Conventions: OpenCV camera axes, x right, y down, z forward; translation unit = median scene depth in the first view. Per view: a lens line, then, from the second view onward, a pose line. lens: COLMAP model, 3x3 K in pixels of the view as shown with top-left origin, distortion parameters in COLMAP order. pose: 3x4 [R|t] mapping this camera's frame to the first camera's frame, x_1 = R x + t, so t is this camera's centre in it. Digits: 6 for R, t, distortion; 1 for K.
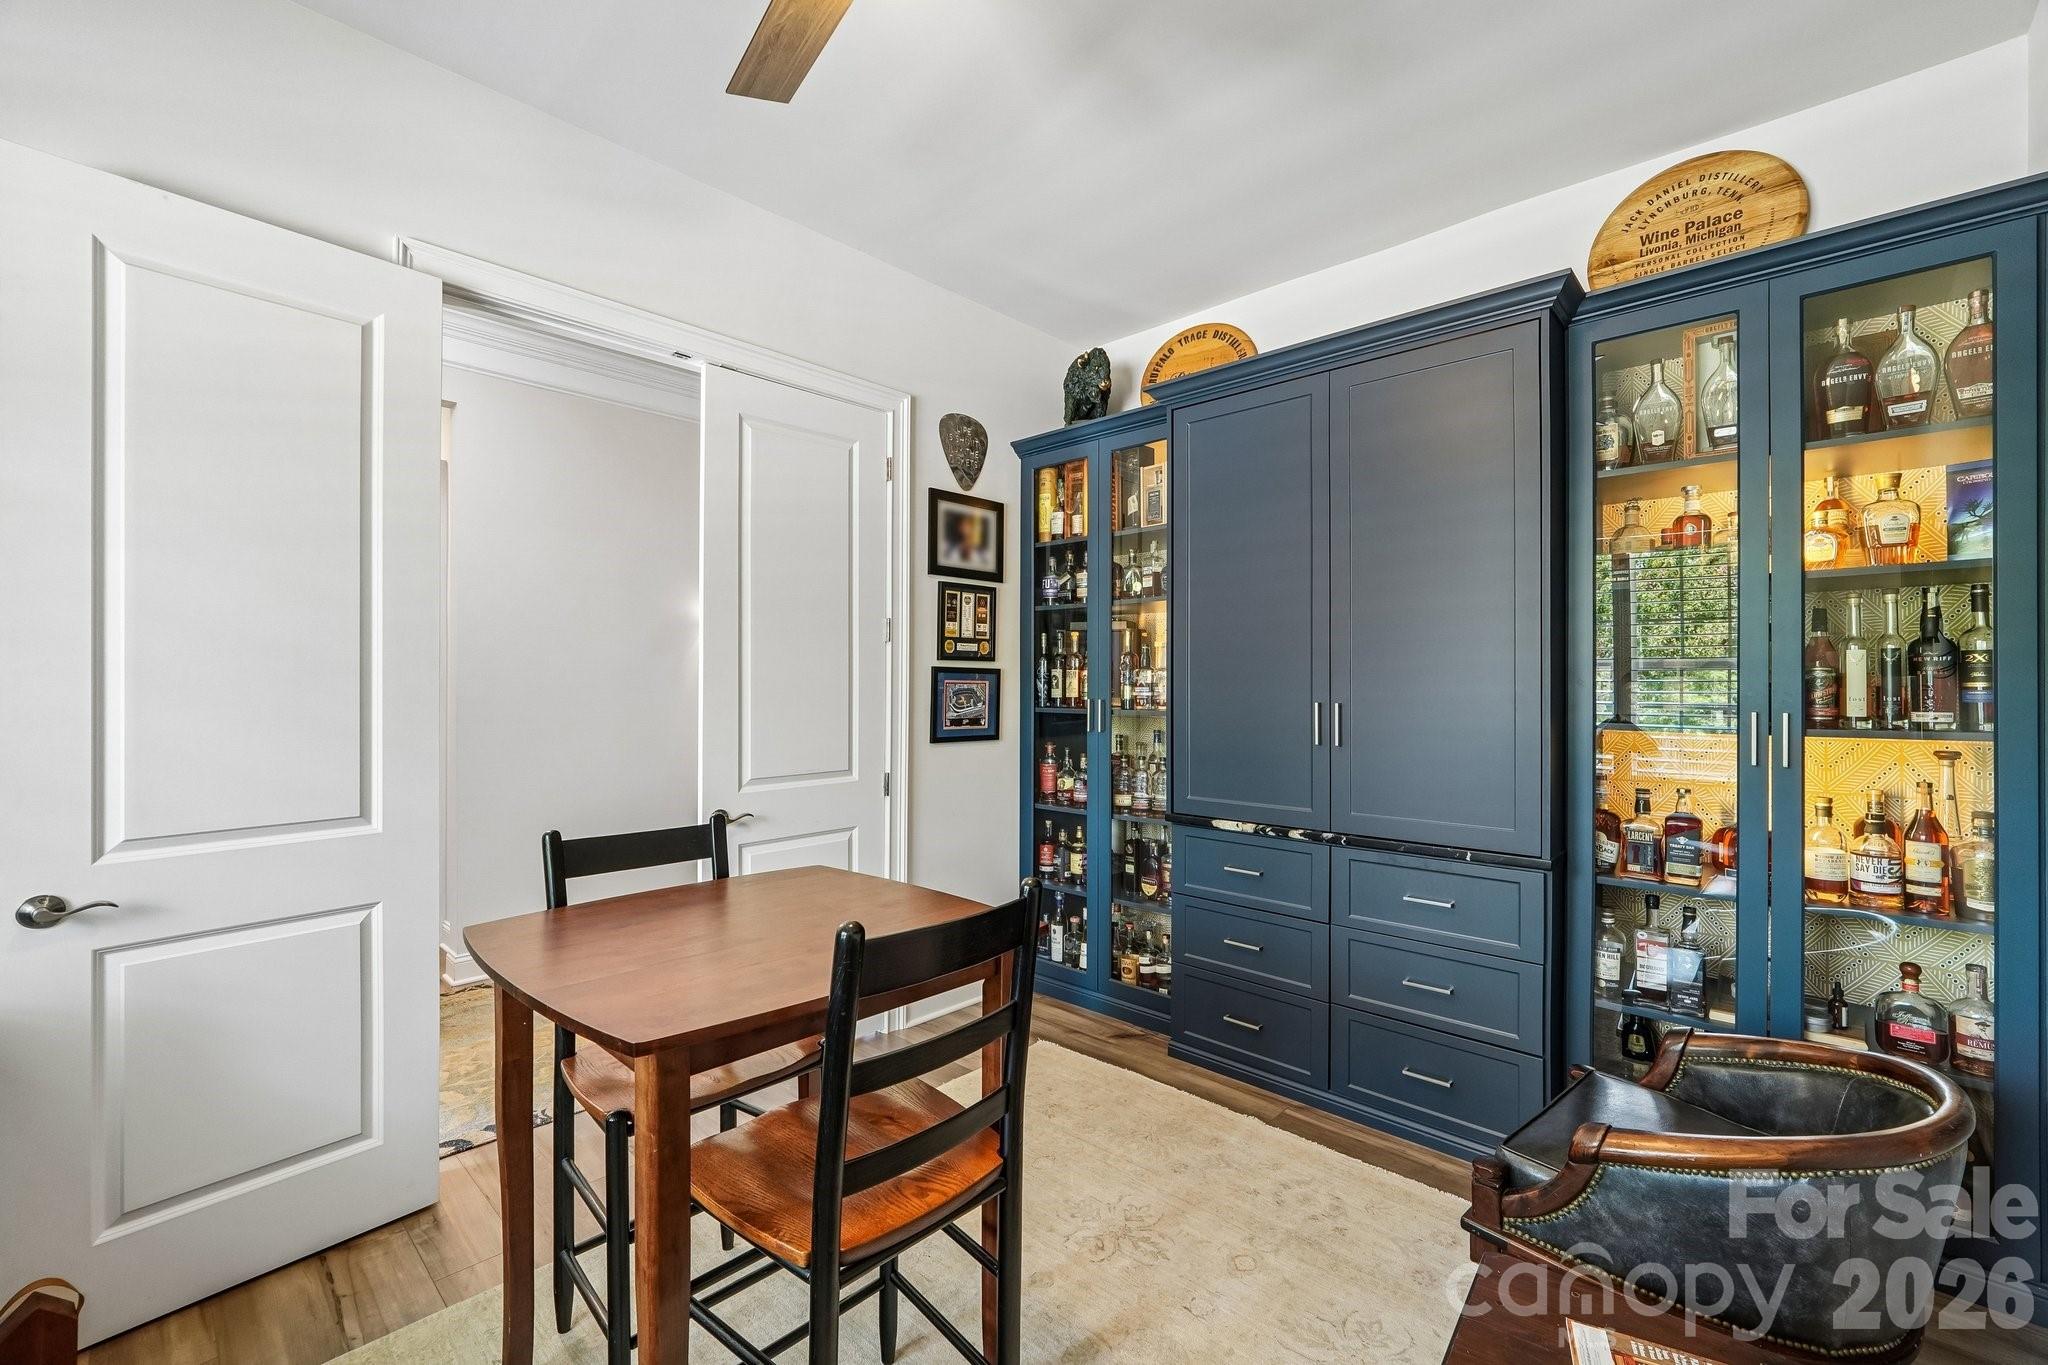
lens RADIAL K [[857.3, 0, 1028.6], [0, 857.3, 677.9], [0, 0, 1]] dist [-0.009396, 0.000680]
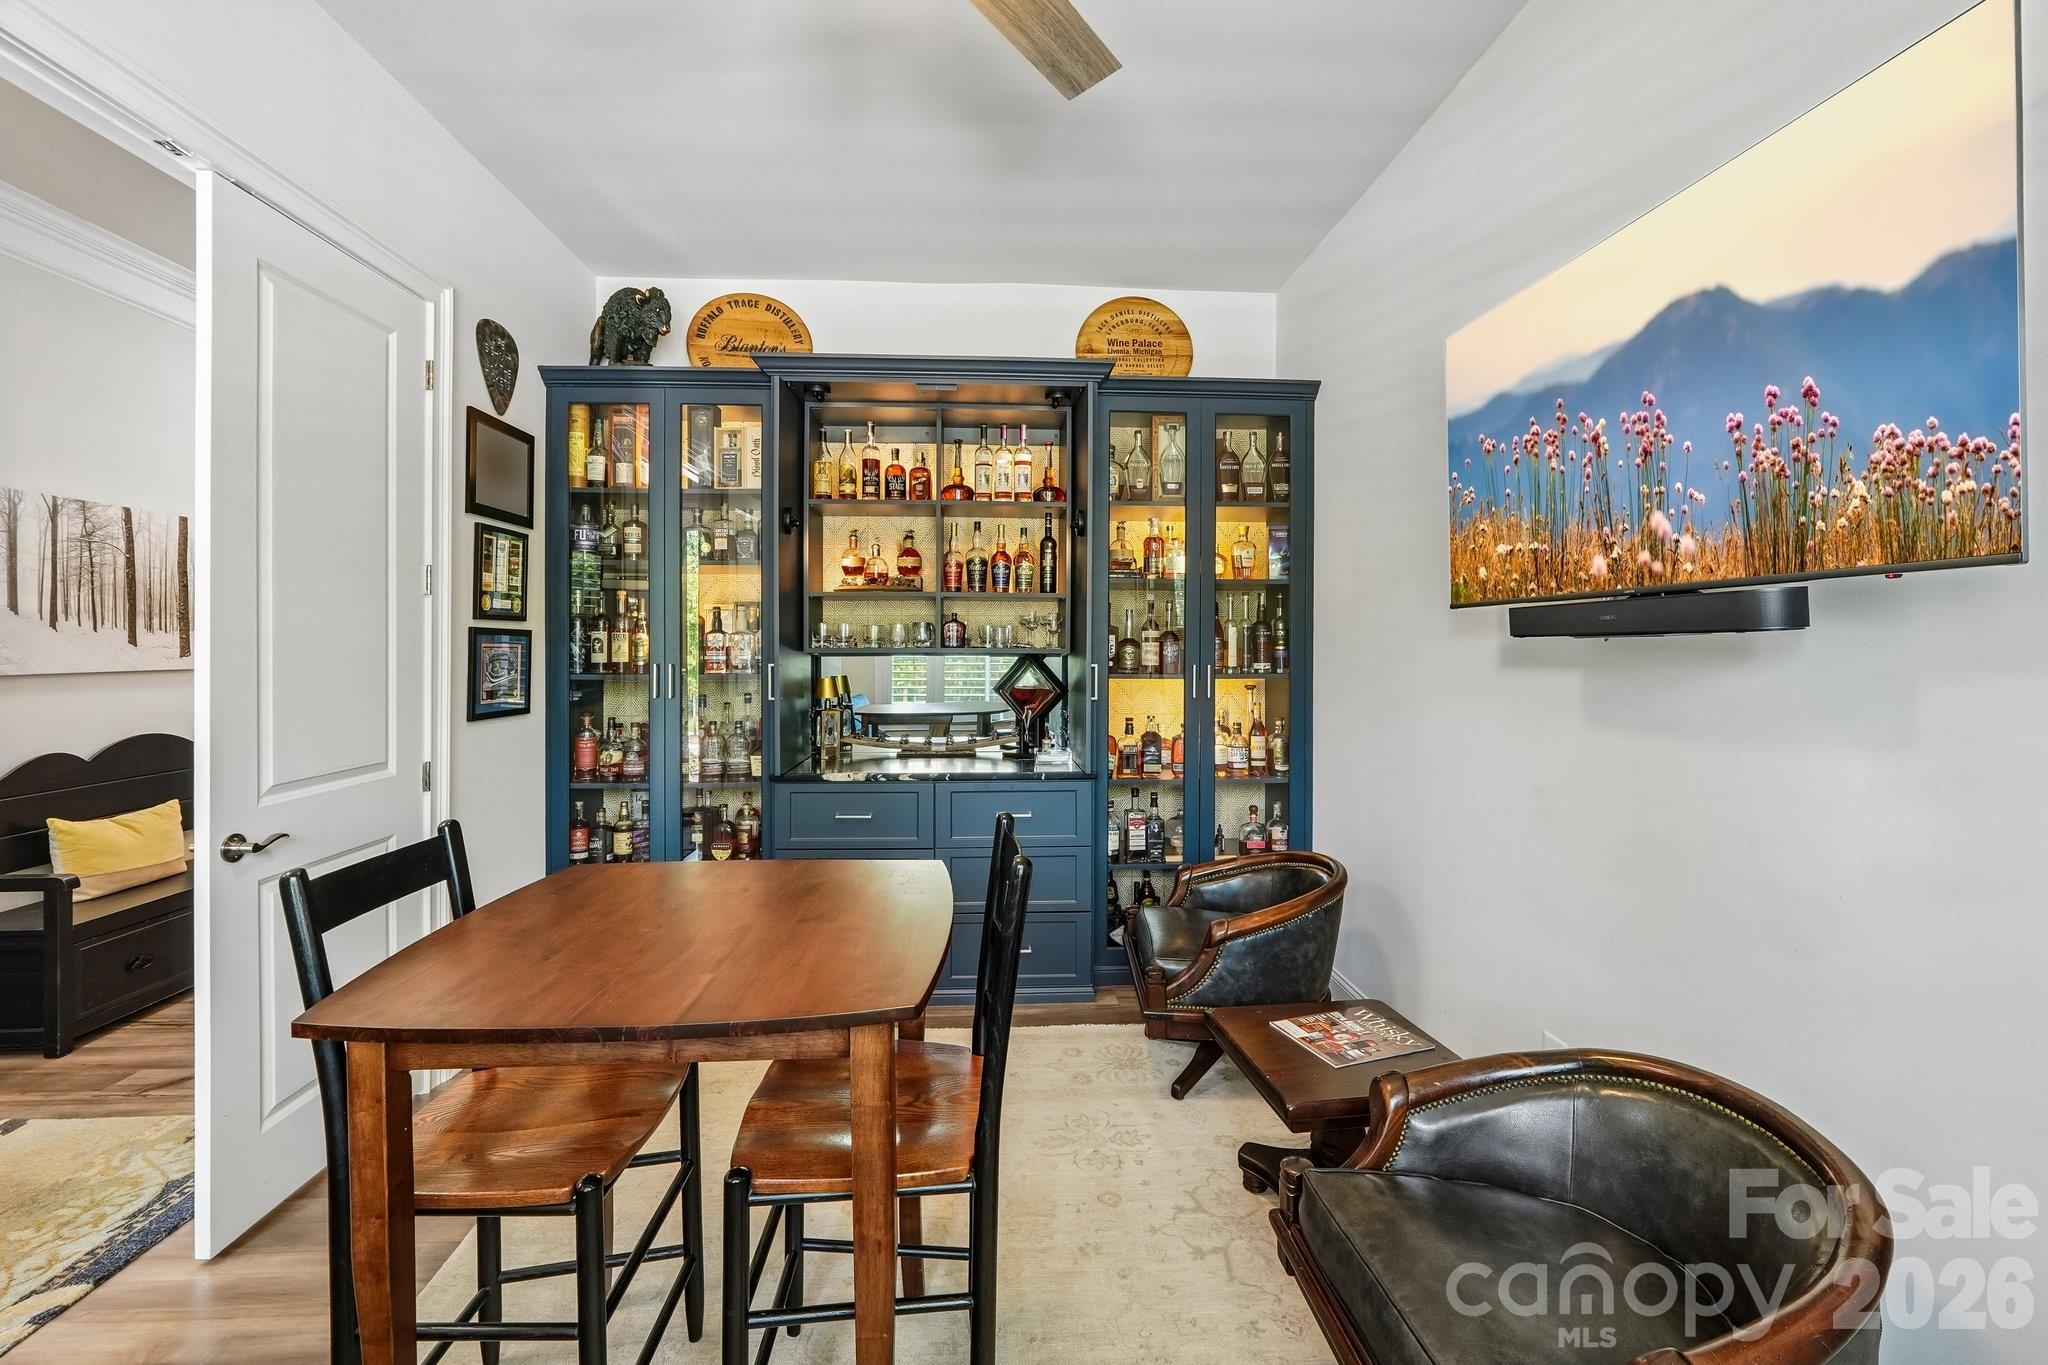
lens RADIAL K [[857.3, 0, 1029.2], [0, 857.3, 648.9], [0, 0, 1]] dist [-0.009396, 0.000680]
pose [[0.695463, -0.003966, 0.718551, -0.316023], [-0.004698, 0.999938, 0.010066, -0.003062], [-0.718547, -0.010376, 0.695401, 0.055281]]
